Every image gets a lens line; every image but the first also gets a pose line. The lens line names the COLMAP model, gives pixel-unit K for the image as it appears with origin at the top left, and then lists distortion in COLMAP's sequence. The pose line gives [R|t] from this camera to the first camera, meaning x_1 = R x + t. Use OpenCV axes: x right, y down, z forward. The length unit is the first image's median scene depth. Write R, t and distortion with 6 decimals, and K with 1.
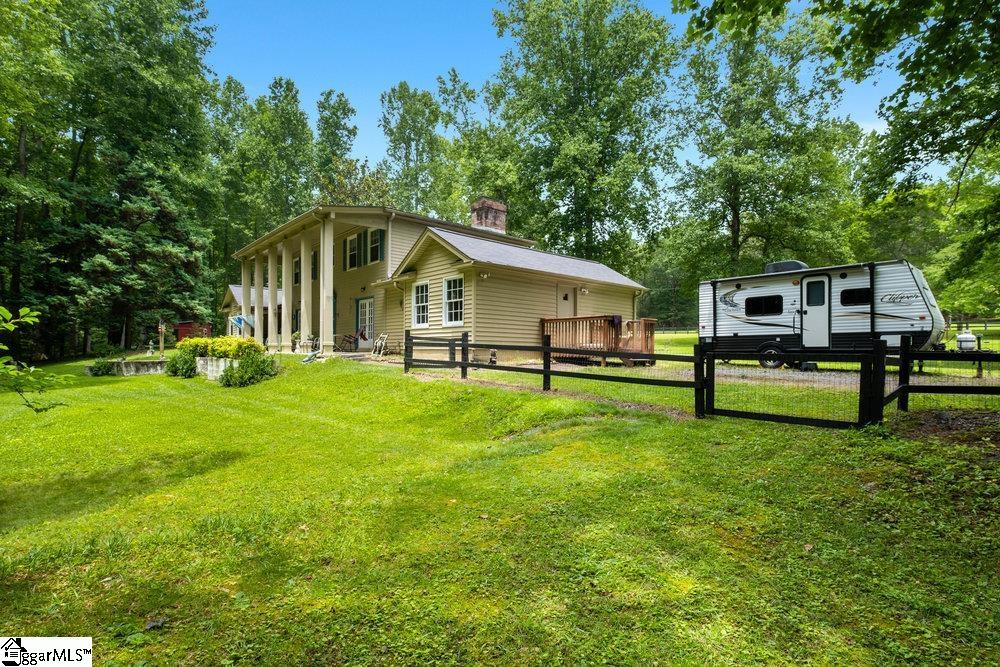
lens RADIAL K [[489.3, 0, 498.7], [0, 489.3, 350.4], [0, 0, 1]] dist [0.002747, 0.000232]
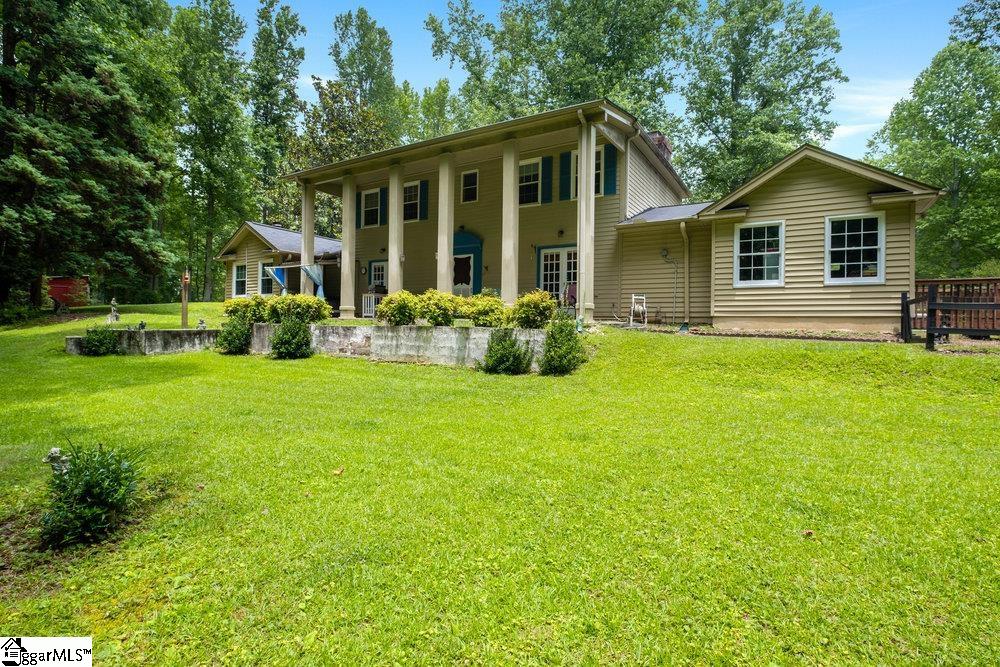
lens RADIAL K [[487.7, 0, 500.5], [0, 487.7, 318.9], [0, 0, 1]] dist [-0.003011, -0.000406]
pose [[0.955317, 0.015352, 0.295183, -0.456000], [-0.011805, 0.999835, -0.013795, 0.009870], [-0.295346, 0.009693, 0.955341, 0.270477]]
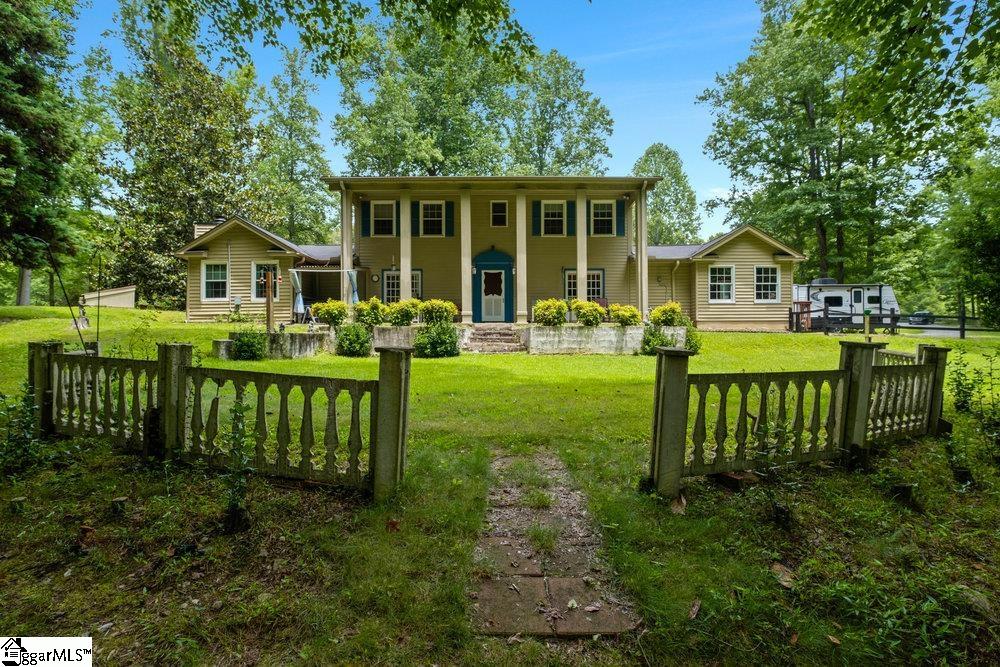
lens RADIAL K [[484.7, 0, 500.0], [0, 484.7, 333.5], [0, 0, 1]] dist [-0.001686, -0.000278]
pose [[0.653425, 0.007588, 0.756954, -0.889486], [0.004777, 0.999889, -0.014147, 0.027371], [-0.756977, 0.012860, 0.653315, 0.396629]]
